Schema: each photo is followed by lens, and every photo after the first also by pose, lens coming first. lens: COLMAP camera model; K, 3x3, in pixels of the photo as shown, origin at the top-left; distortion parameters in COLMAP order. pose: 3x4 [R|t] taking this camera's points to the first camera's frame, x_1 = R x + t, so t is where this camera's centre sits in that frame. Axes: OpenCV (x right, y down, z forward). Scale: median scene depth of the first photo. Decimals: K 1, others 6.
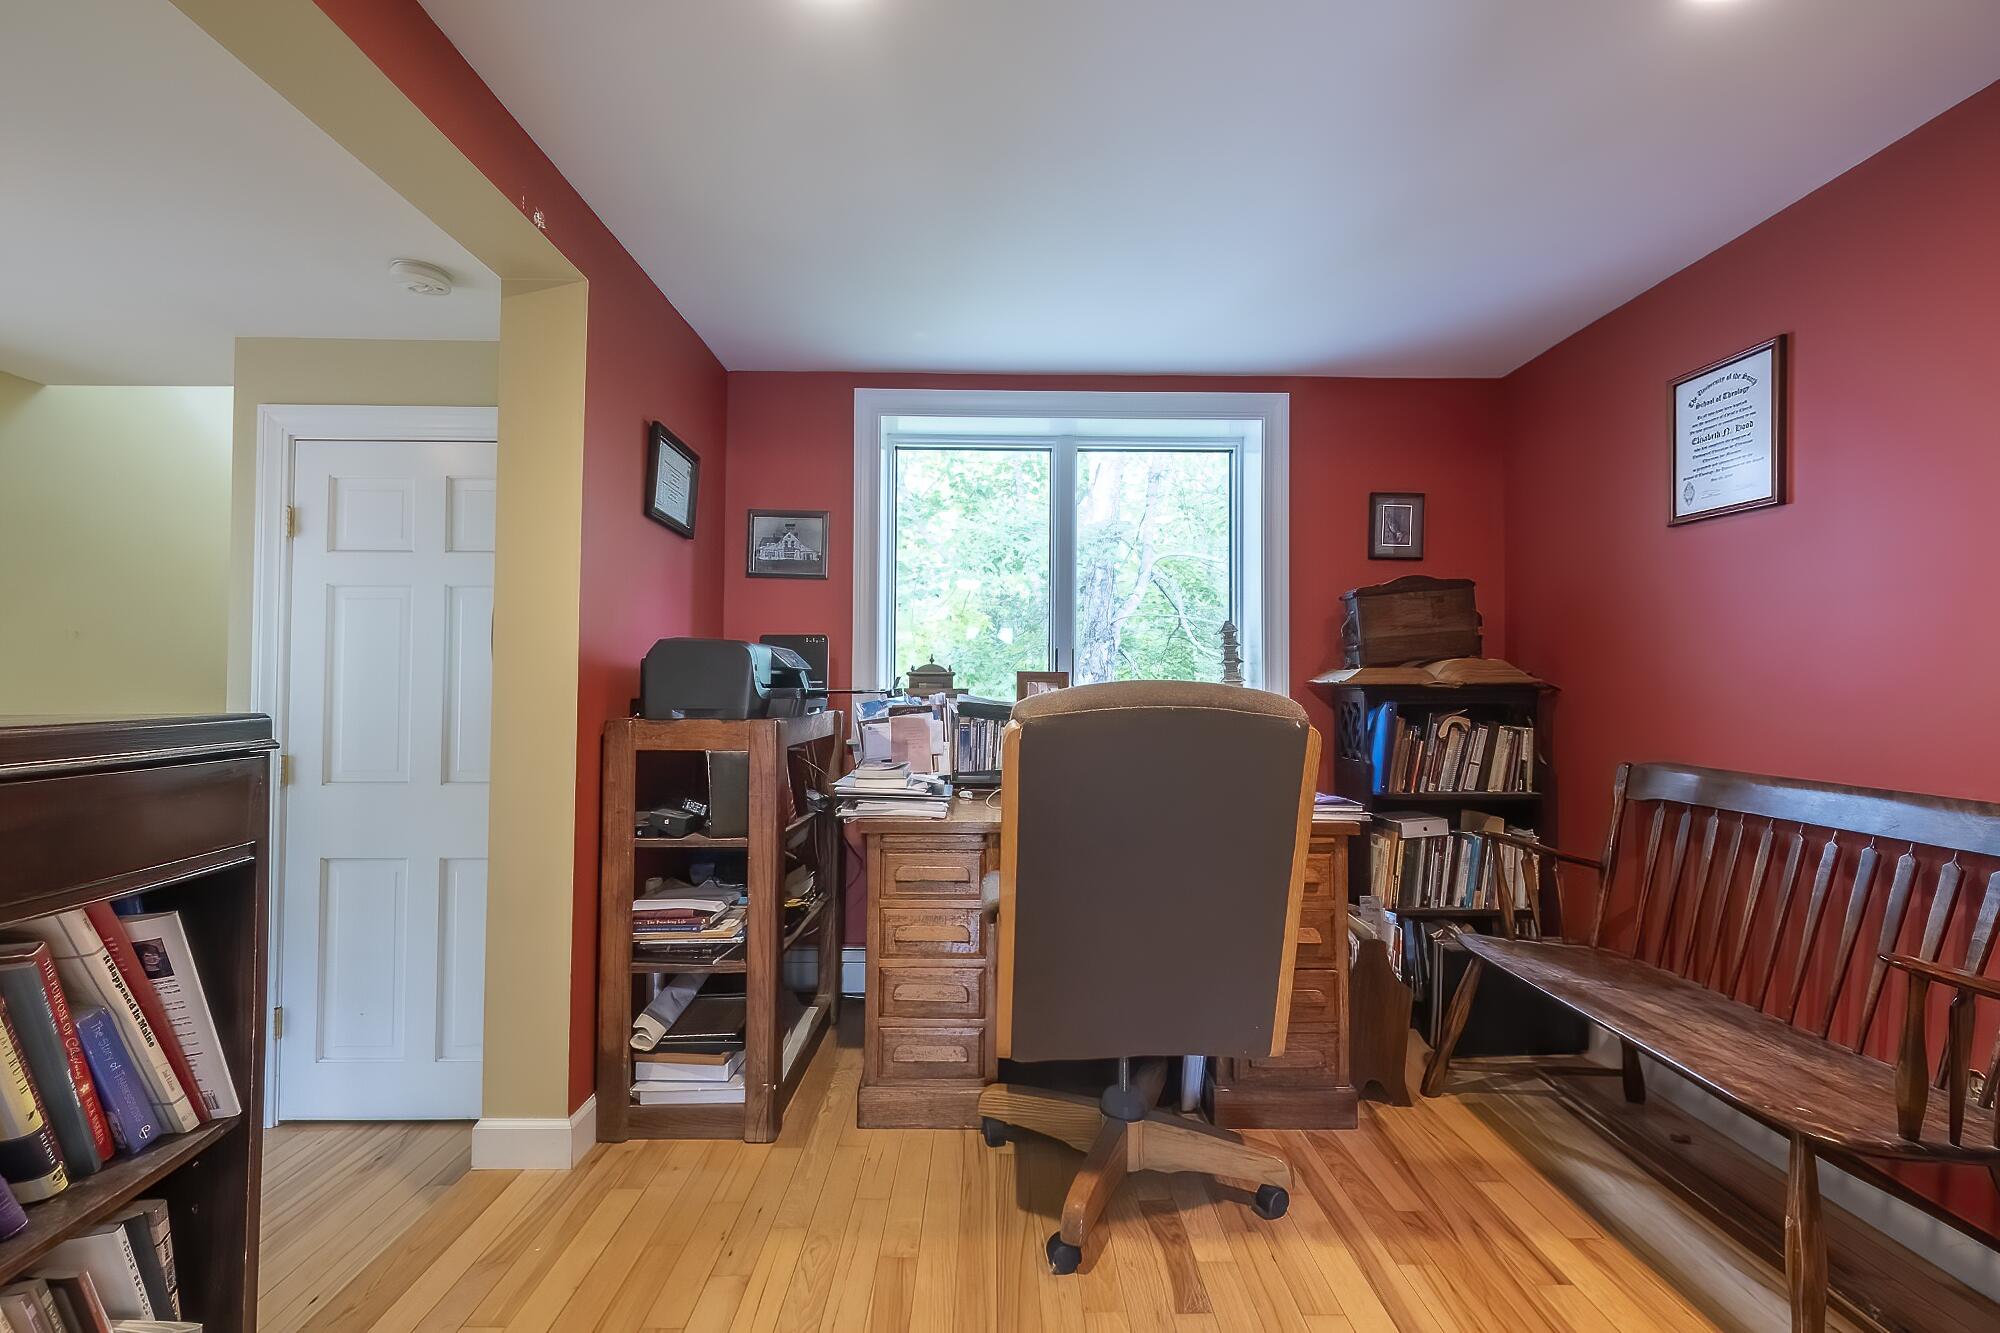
lens RADIAL K [[823.2, 0, 1000.0], [0, 823.2, 666.5], [0, 0, 1]] dist [0.001379, 0.000088]
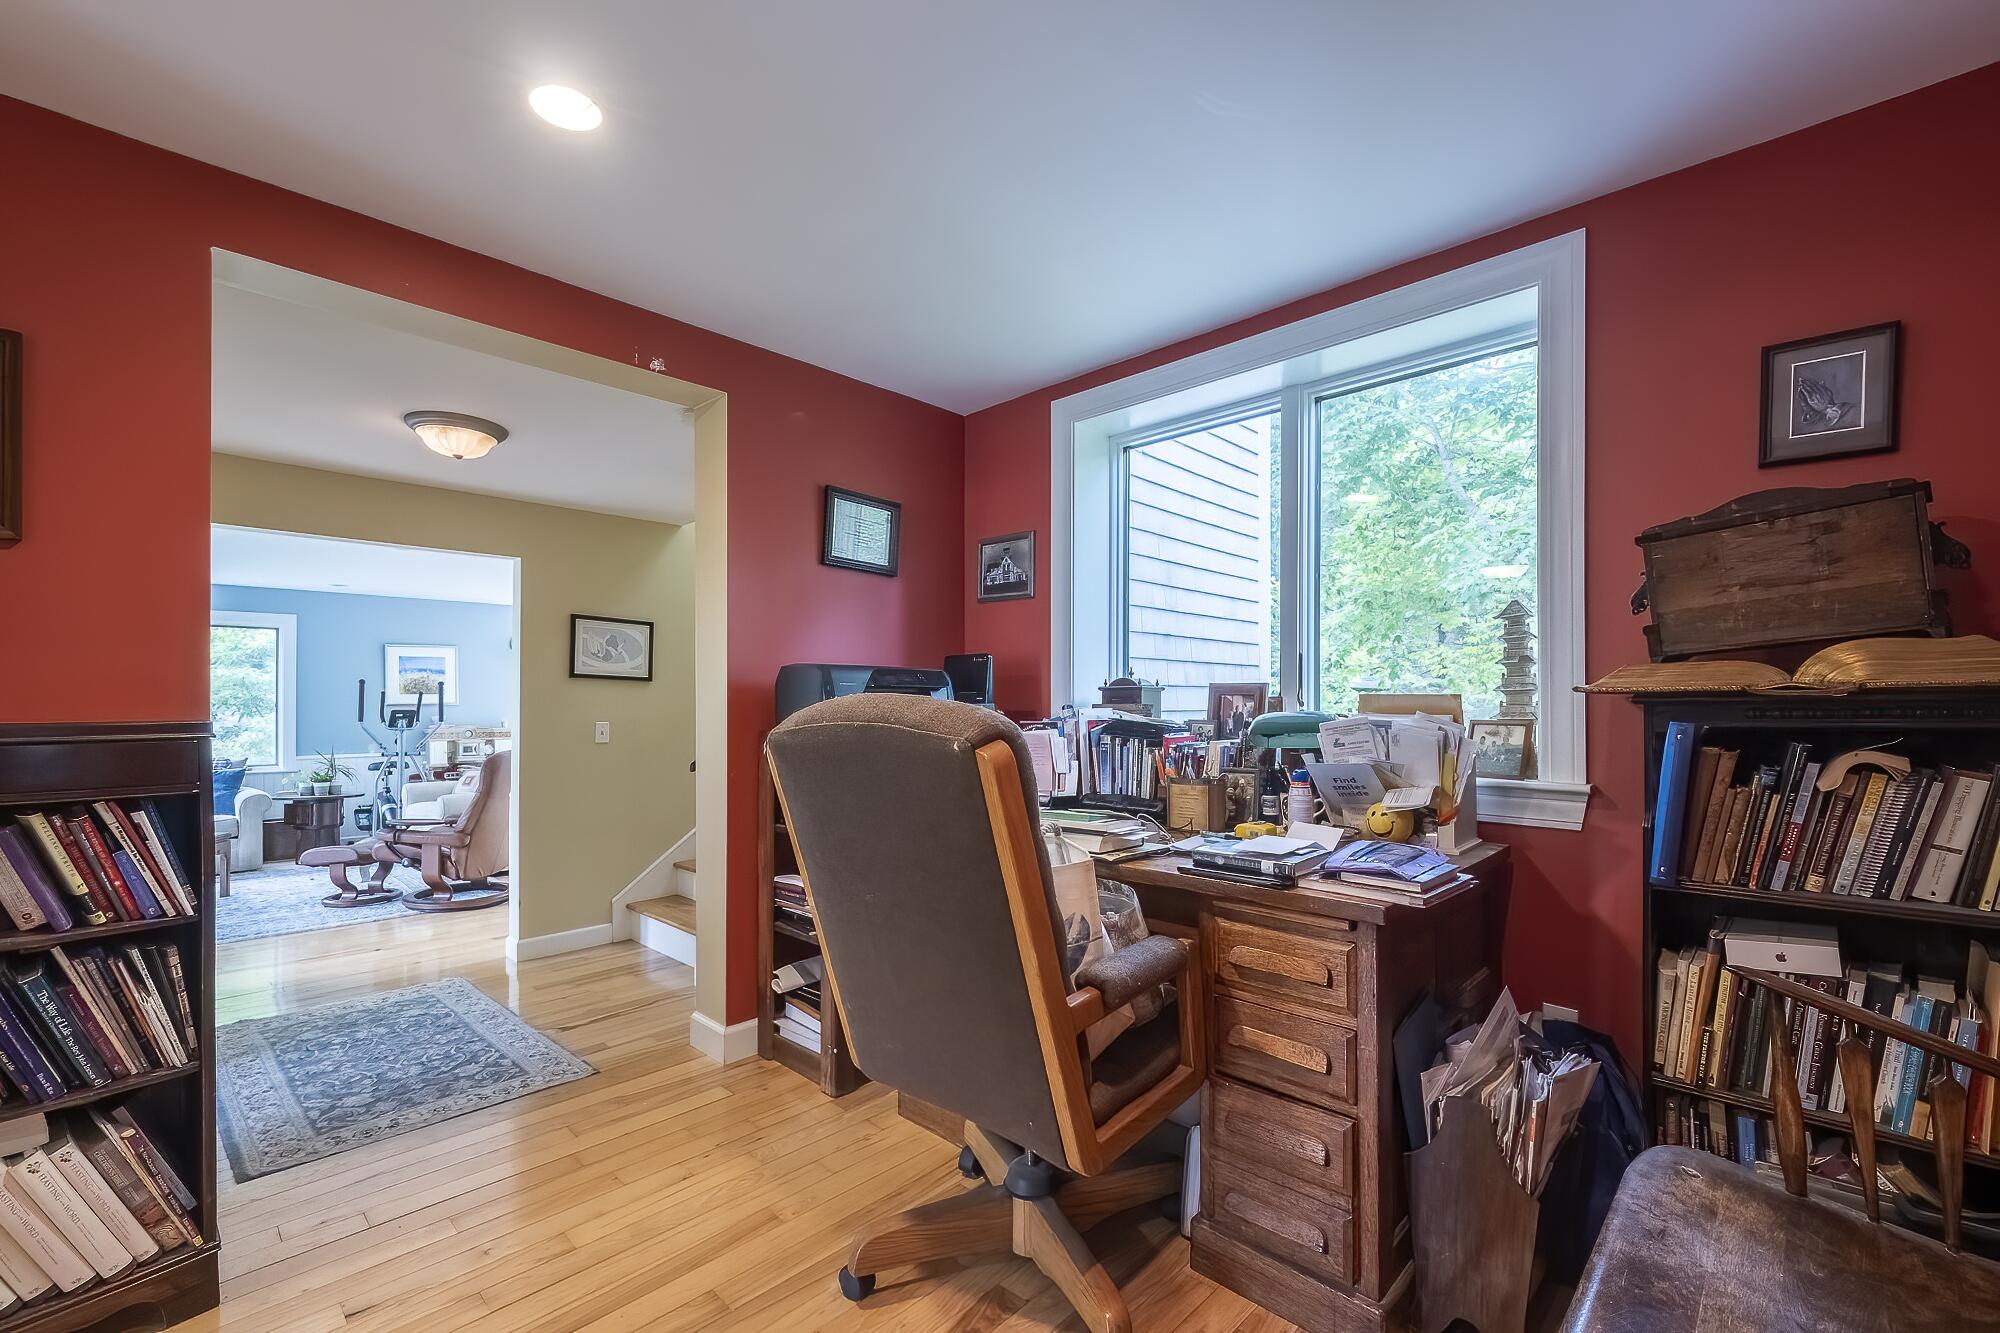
lens RADIAL K [[836.4, 0, 998.2], [0, 836.4, 703.3], [0, 0, 1]] dist [0.000420, -0.000128]
pose [[0.713803, -0.007536, -0.700306, 0.526507], [0.024304, 0.999606, 0.014015, 0.009880], [0.699925, -0.027024, 0.713705, 0.249604]]
